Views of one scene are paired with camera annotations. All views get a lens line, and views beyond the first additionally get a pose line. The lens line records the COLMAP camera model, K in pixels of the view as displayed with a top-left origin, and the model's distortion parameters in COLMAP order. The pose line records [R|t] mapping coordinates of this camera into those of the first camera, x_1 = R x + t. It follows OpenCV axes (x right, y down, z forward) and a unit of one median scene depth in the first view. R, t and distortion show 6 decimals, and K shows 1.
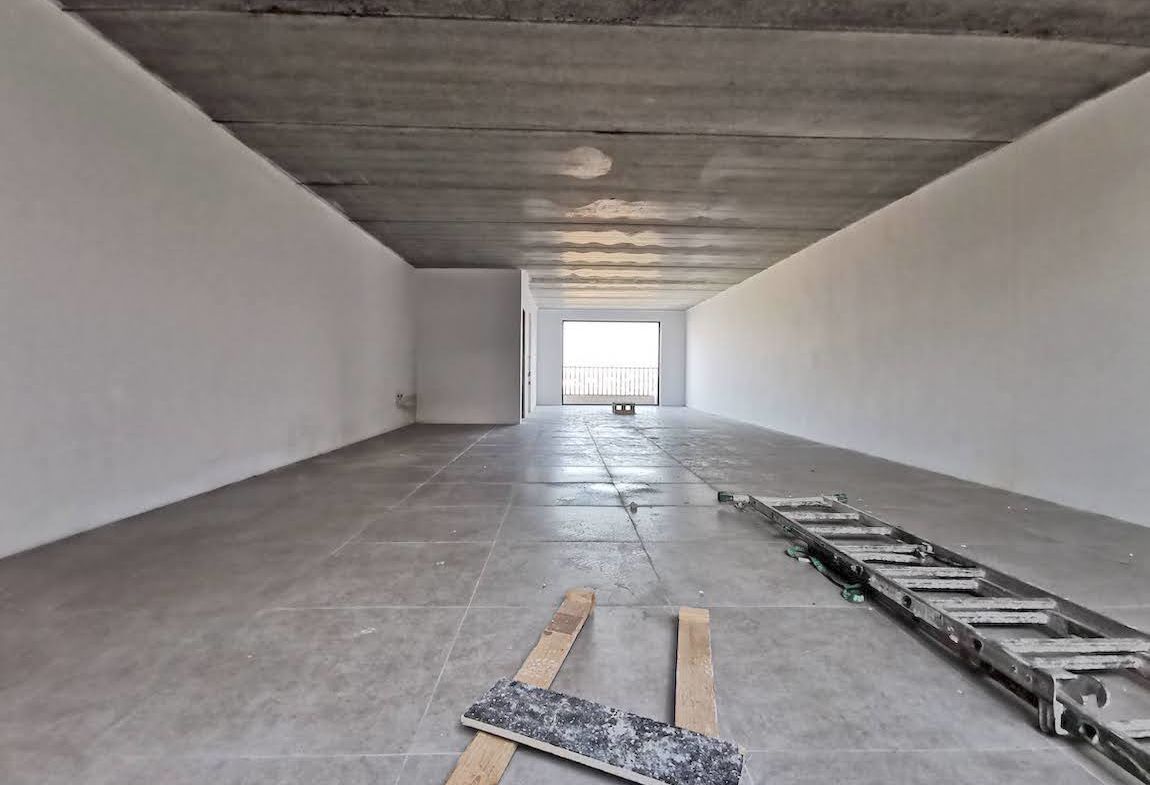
lens RADIAL K [[526.9, 0, 575.0], [0, 526.9, 392.5], [0, 0, 1]] dist [0.004718, 0.000710]
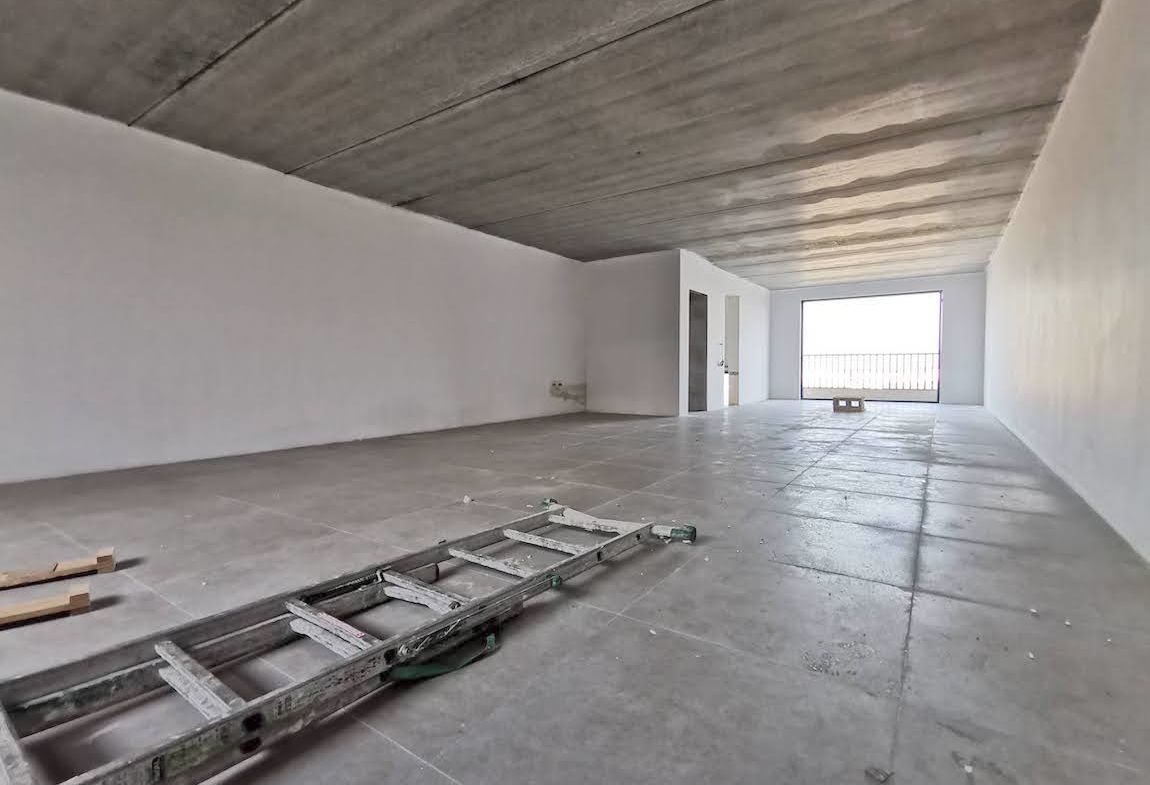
lens RADIAL K [[526.9, 0, 575.0], [0, 526.9, 392.5], [0, 0, 1]] dist [0.004718, 0.000710]
pose [[0.809176, 0.016975, -0.587322, 0.291995], [-0.009648, 0.999832, 0.015605, 0.004612], [0.587488, -0.006961, 0.809203, 0.146339]]
